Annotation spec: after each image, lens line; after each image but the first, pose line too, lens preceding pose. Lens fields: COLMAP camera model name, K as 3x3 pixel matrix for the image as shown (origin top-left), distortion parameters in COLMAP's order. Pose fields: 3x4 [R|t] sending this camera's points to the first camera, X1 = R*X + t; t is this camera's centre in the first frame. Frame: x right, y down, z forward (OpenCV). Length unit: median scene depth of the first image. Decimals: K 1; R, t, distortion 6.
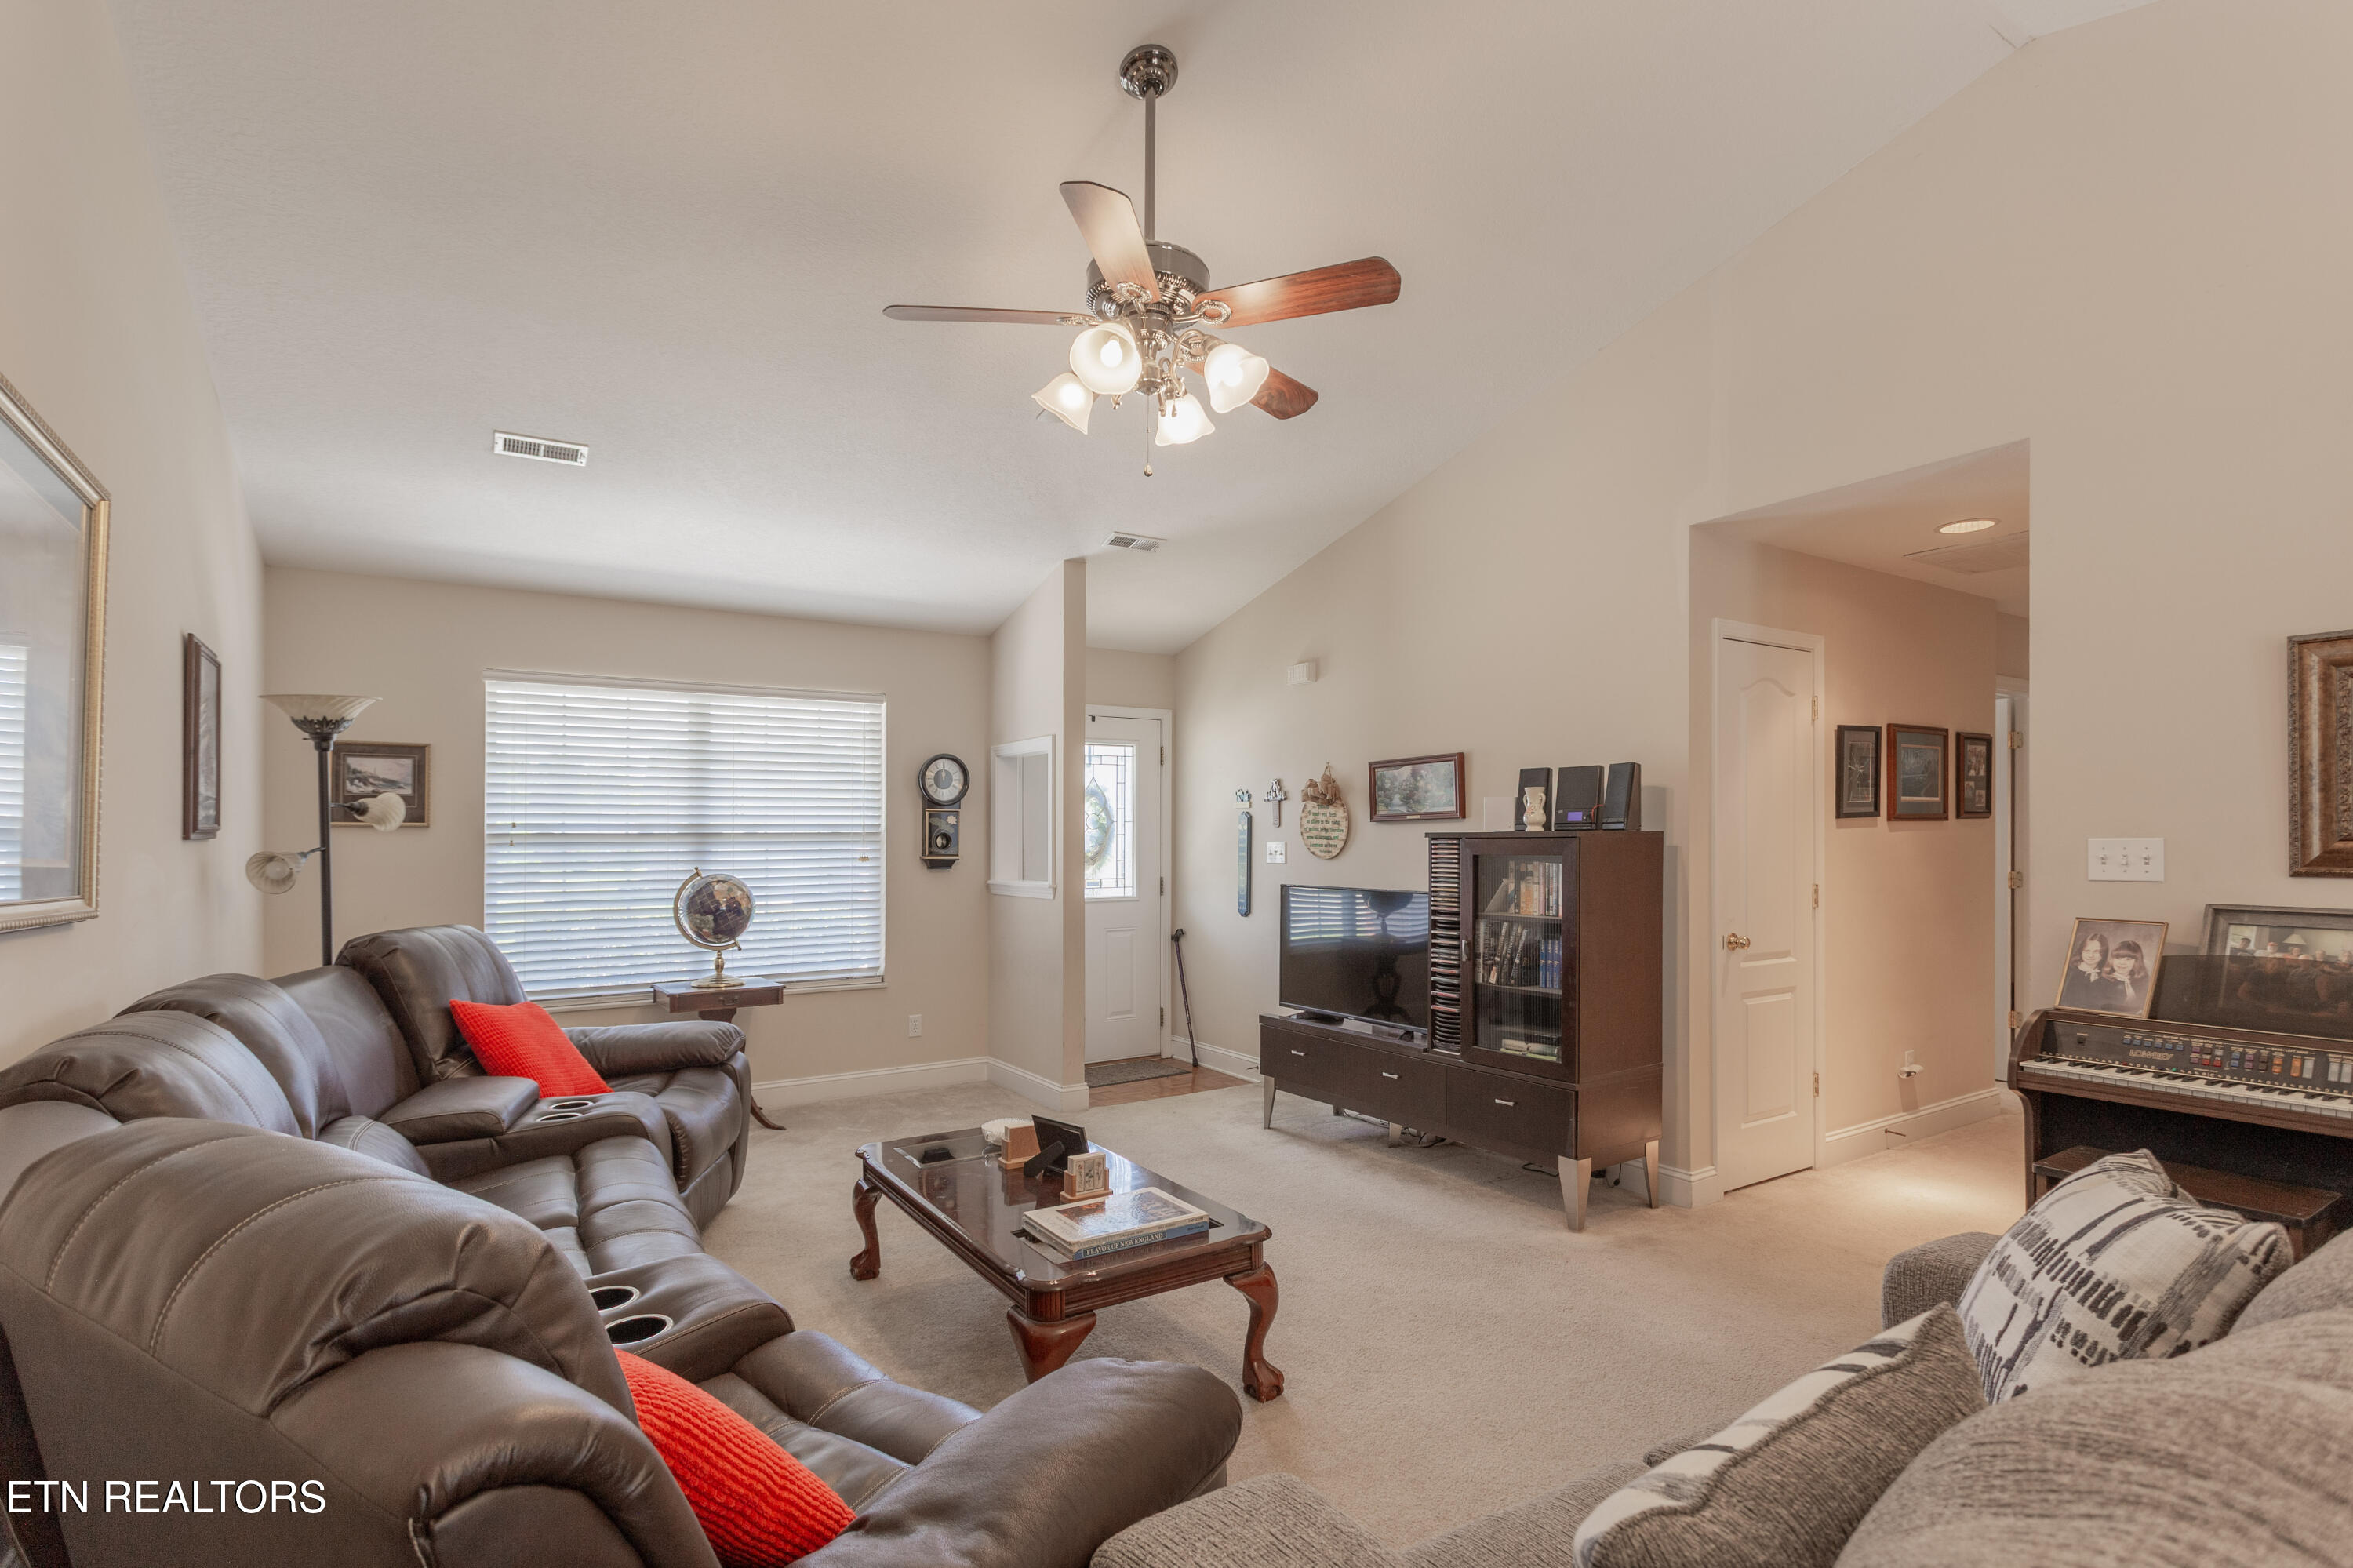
lens RADIAL K [[1135.5, 0, 1177.5], [0, 1135.5, 837.5], [0, 0, 1]] dist [-0.002005, -0.000025]
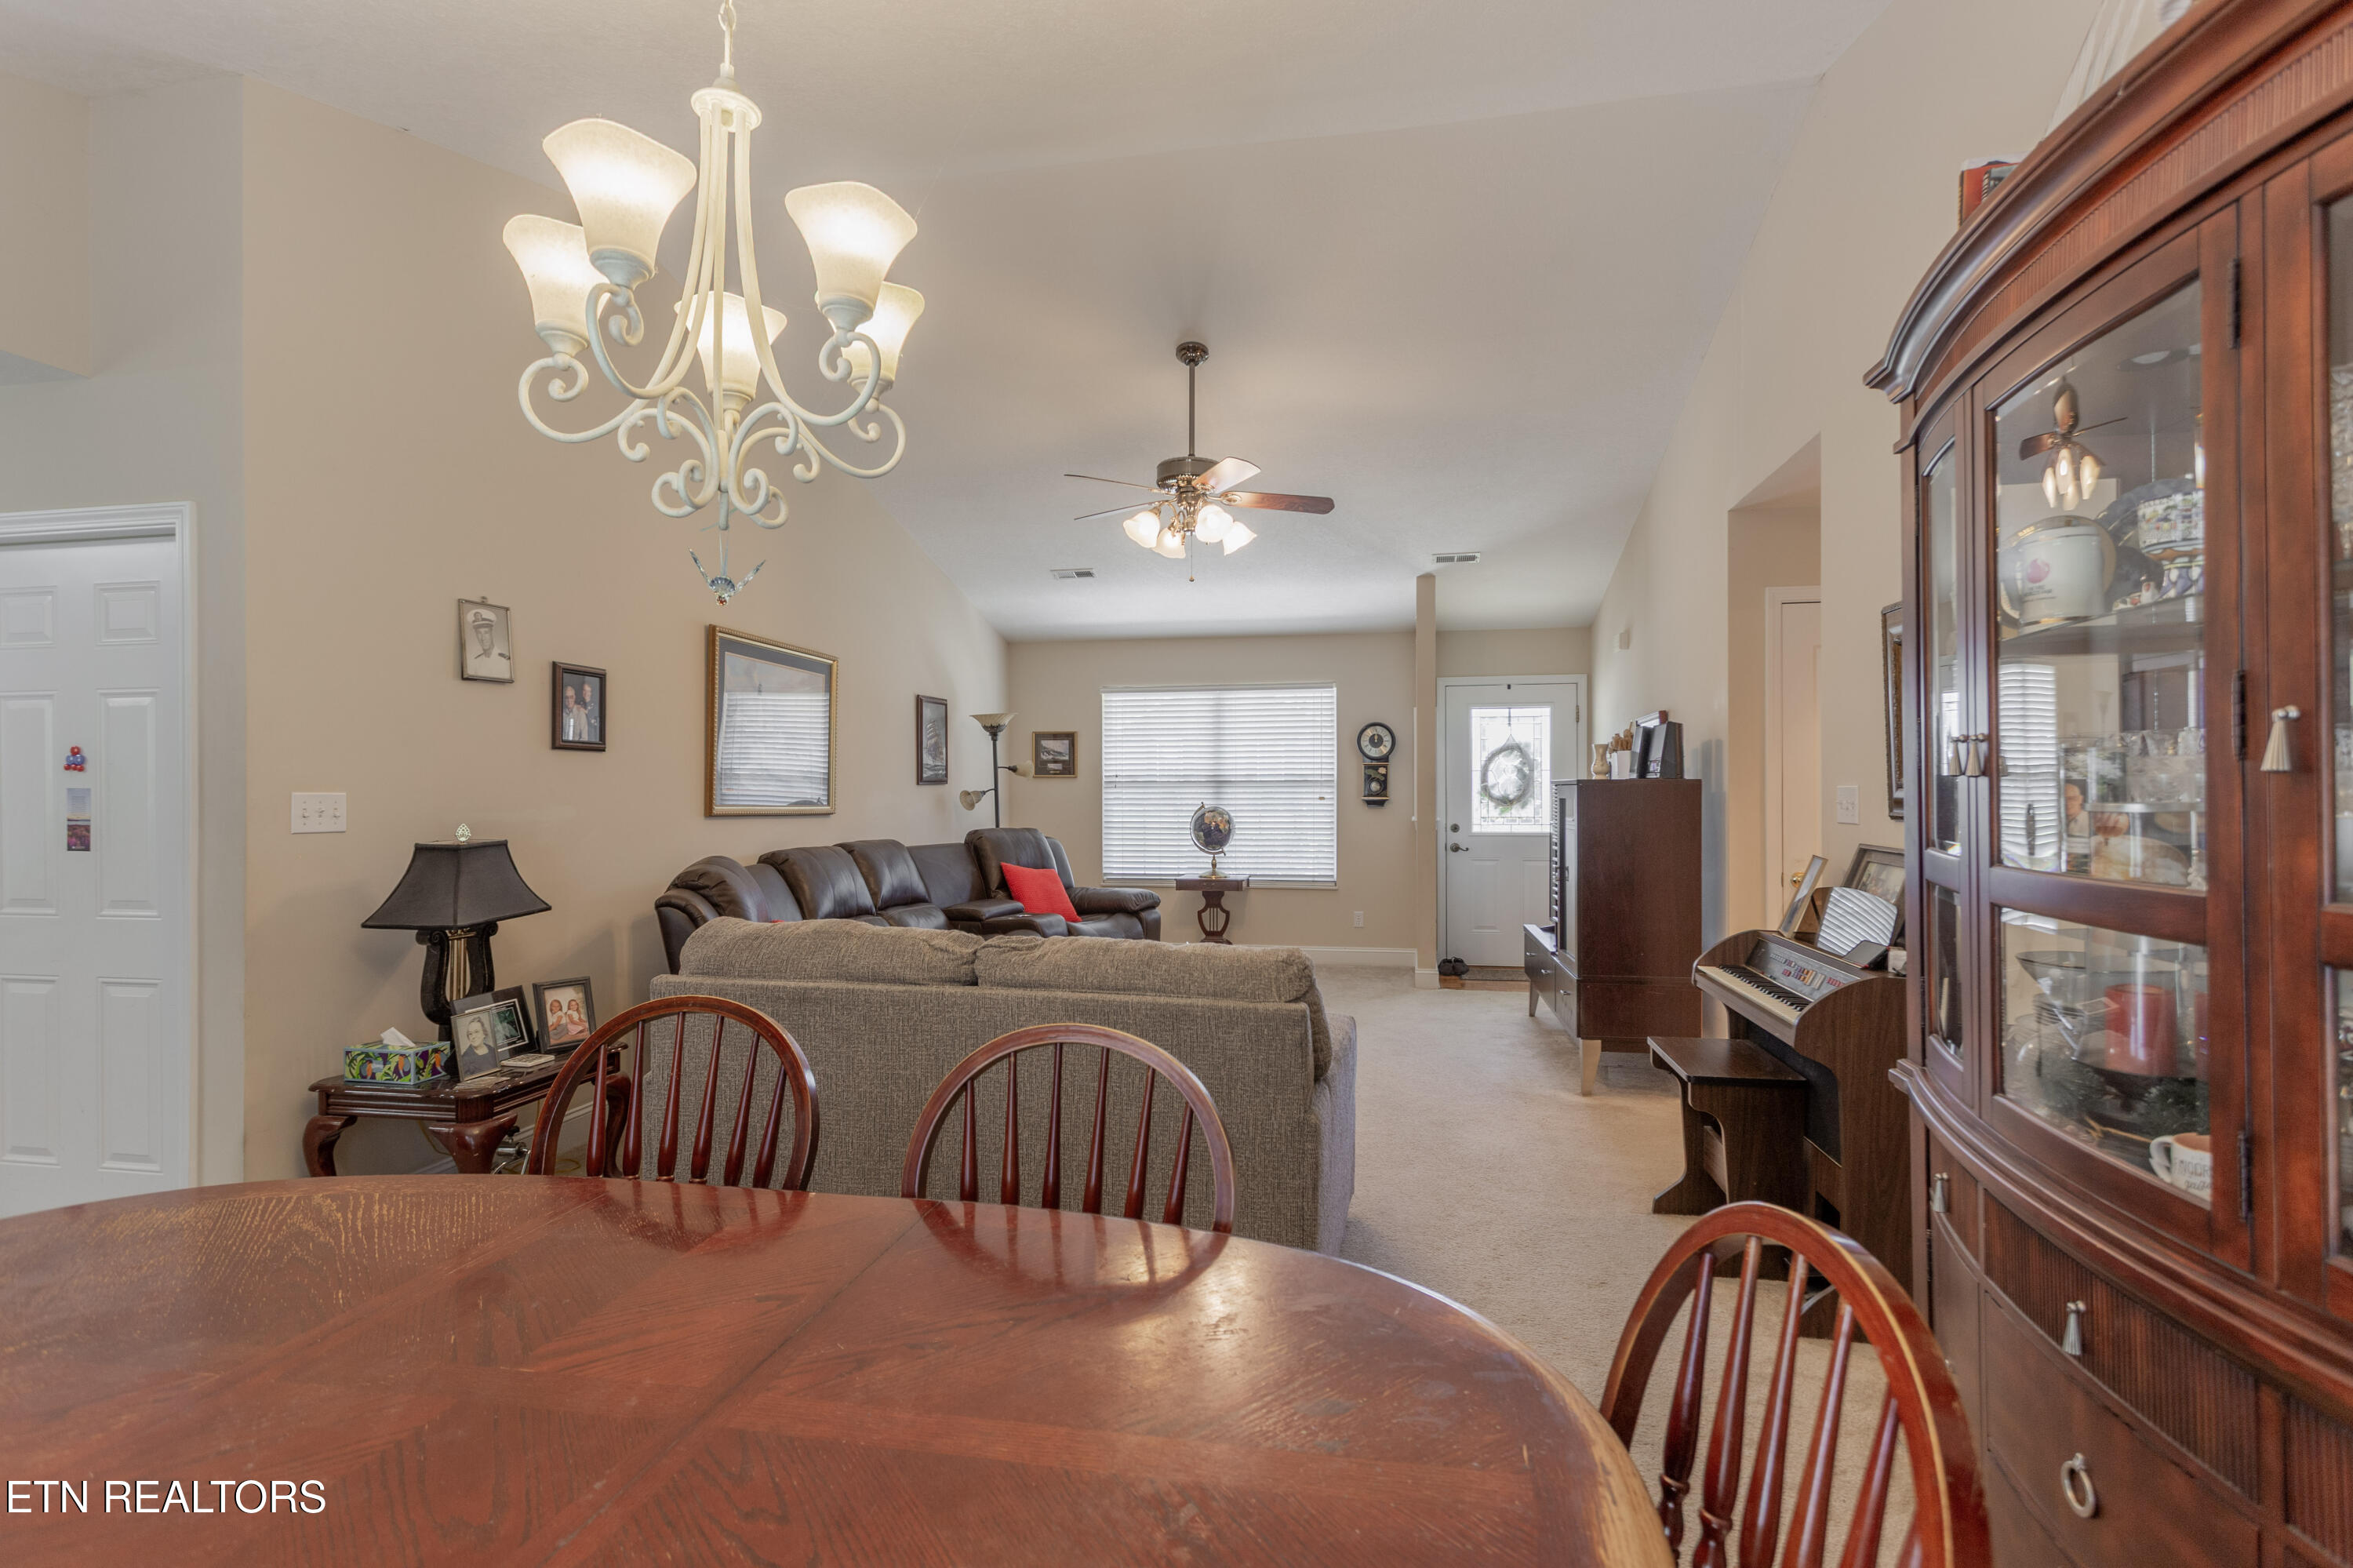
lens RADIAL K [[1106.5, 0, 1176.5], [0, 1106.5, 784.0], [0, 0, 1]] dist [-0.000510, 0.000022]
pose [[0.717883, 0.001659, -0.696162, 0.623260], [0.000035, 0.999997, 0.002419, -0.002937], [0.696164, -0.001761, 0.717881, -0.139016]]
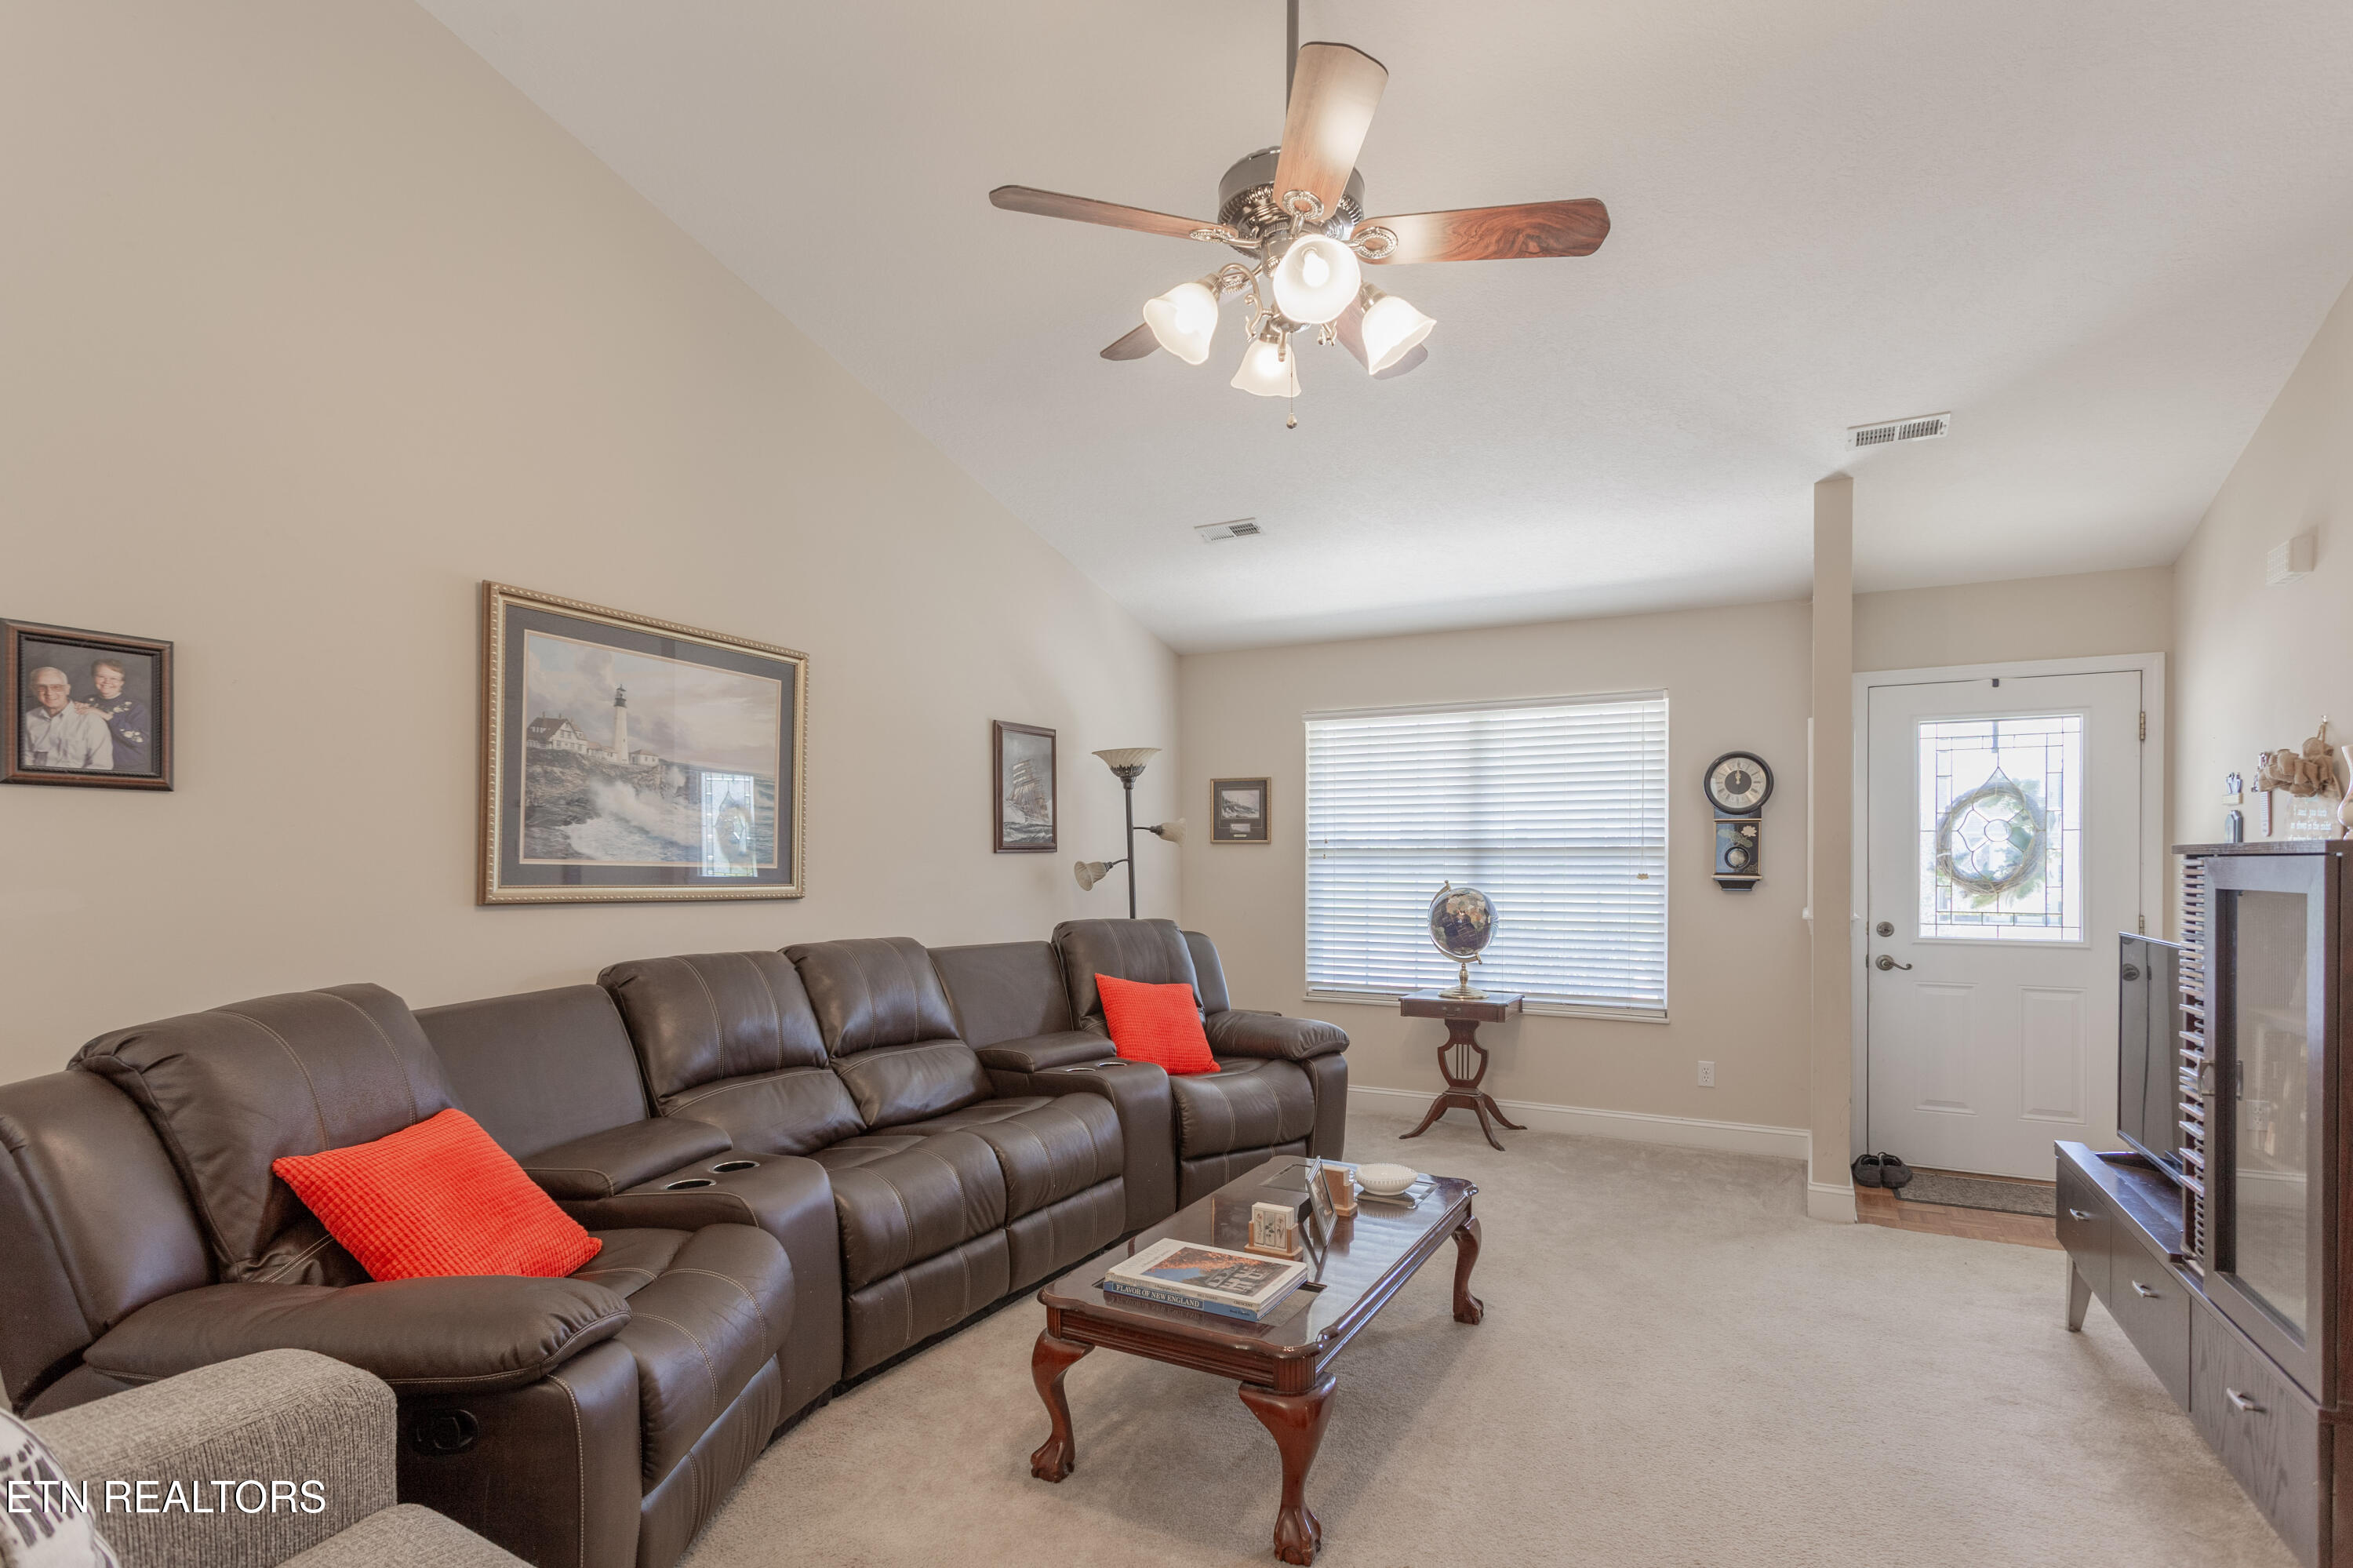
lens RADIAL K [[1140.9, 0, 1188.1], [0, 1140.9, 863.2], [0, 0, 1]] dist [-0.000906, 0.000143]
pose [[0.490804, 0.010167, -0.871211, 0.365392], [-0.001260, 0.999939, 0.010959, -0.001022], [0.871269, -0.004281, 0.490787, 0.276708]]
